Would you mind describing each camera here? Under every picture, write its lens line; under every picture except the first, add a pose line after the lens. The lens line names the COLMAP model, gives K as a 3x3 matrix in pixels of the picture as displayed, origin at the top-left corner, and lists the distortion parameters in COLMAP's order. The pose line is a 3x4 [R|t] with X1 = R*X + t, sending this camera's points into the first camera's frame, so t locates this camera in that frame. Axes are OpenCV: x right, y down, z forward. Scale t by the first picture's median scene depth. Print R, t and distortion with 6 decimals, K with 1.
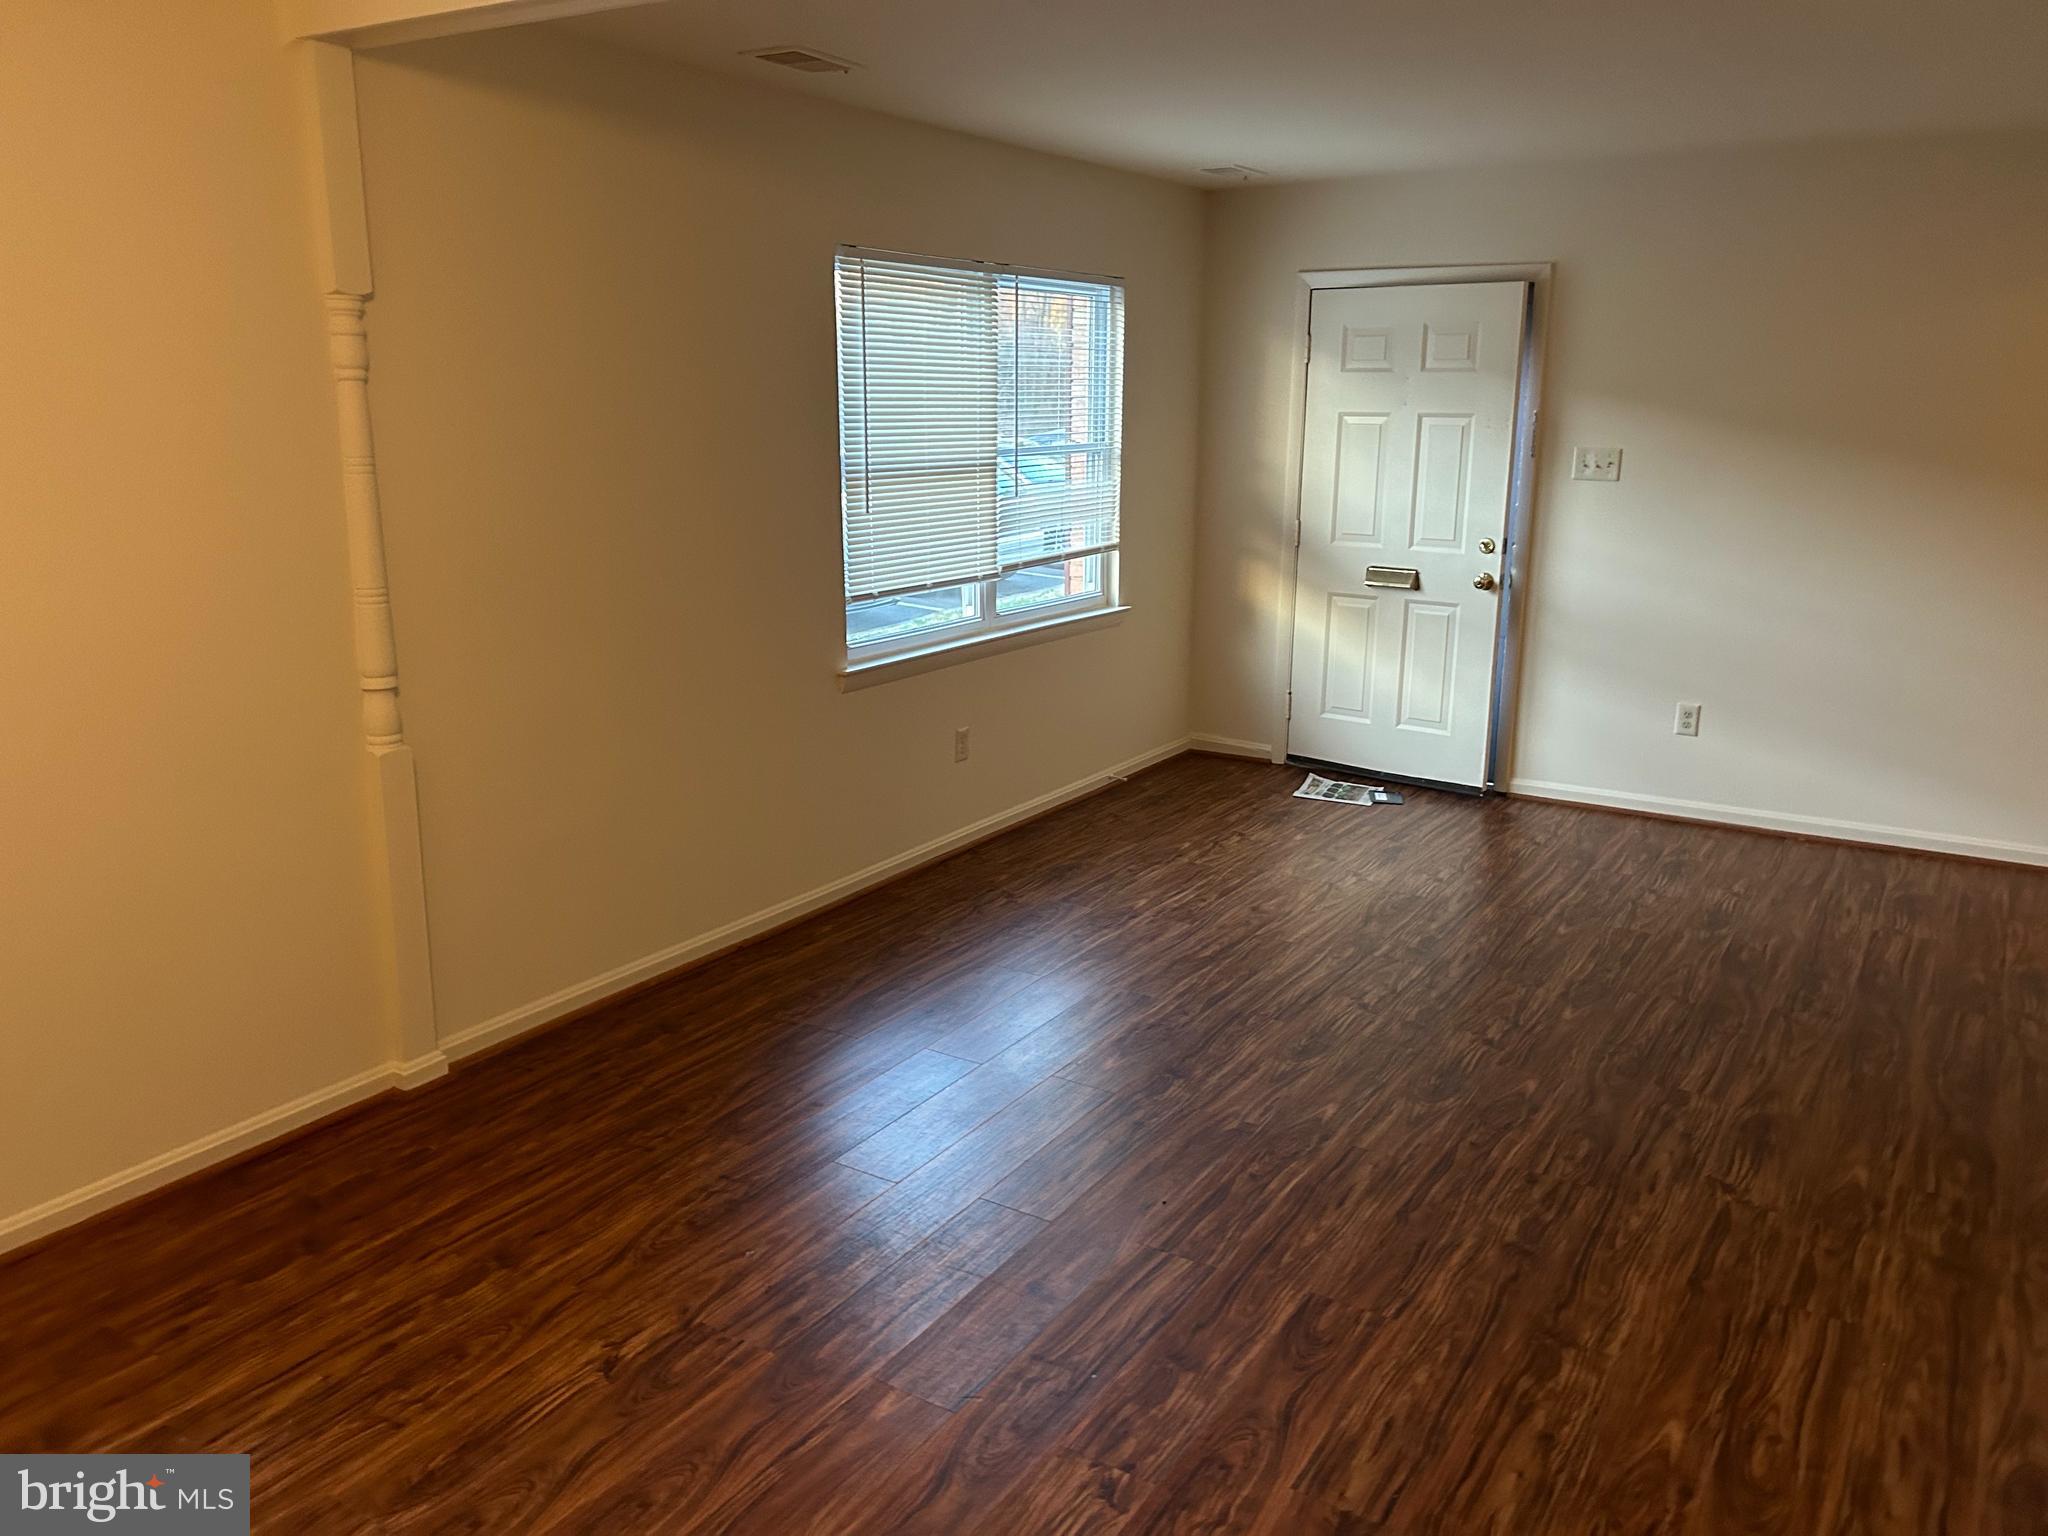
lens RADIAL K [[1560.7, 0, 1020.3], [0, 1560.7, 773.3], [0, 0, 1]] dist [0.050928, -0.053847]
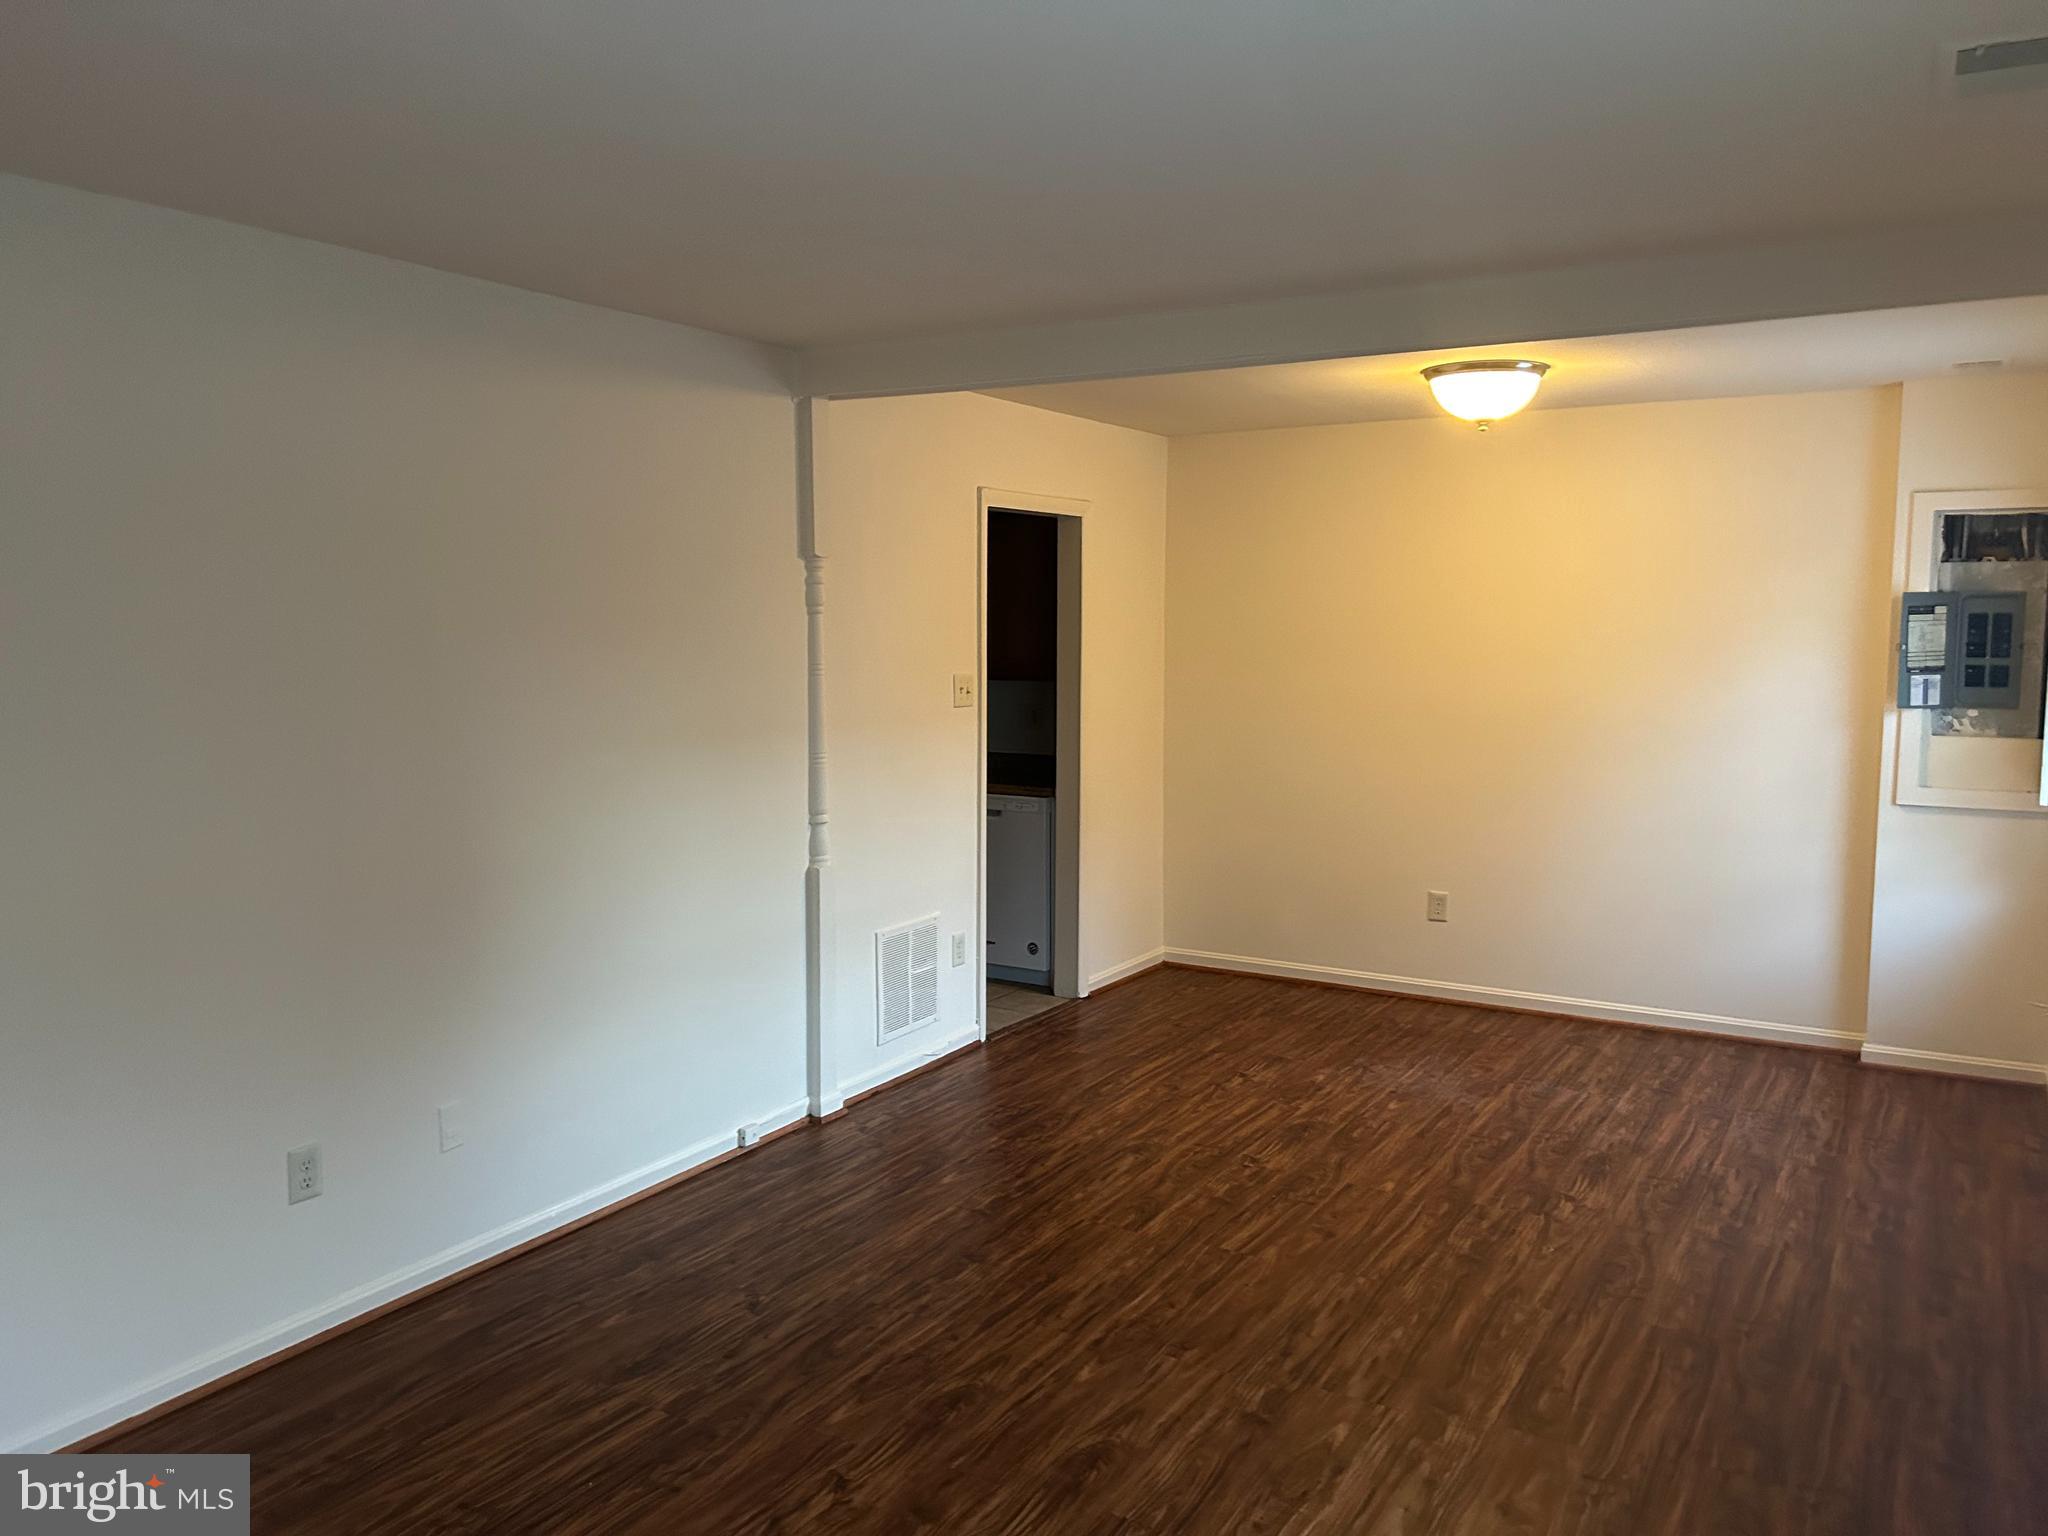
lens RADIAL K [[1560.7, 0, 1026.1], [0, 1560.7, 751.3], [0, 0, 1]] dist [0.050928, -0.053847]
pose [[-0.999656, -0.007344, -0.025164, 0.297838], [-0.015123, 0.945662, 0.324800, -0.500058], [0.021411, 0.325069, -0.945448, 2.023796]]
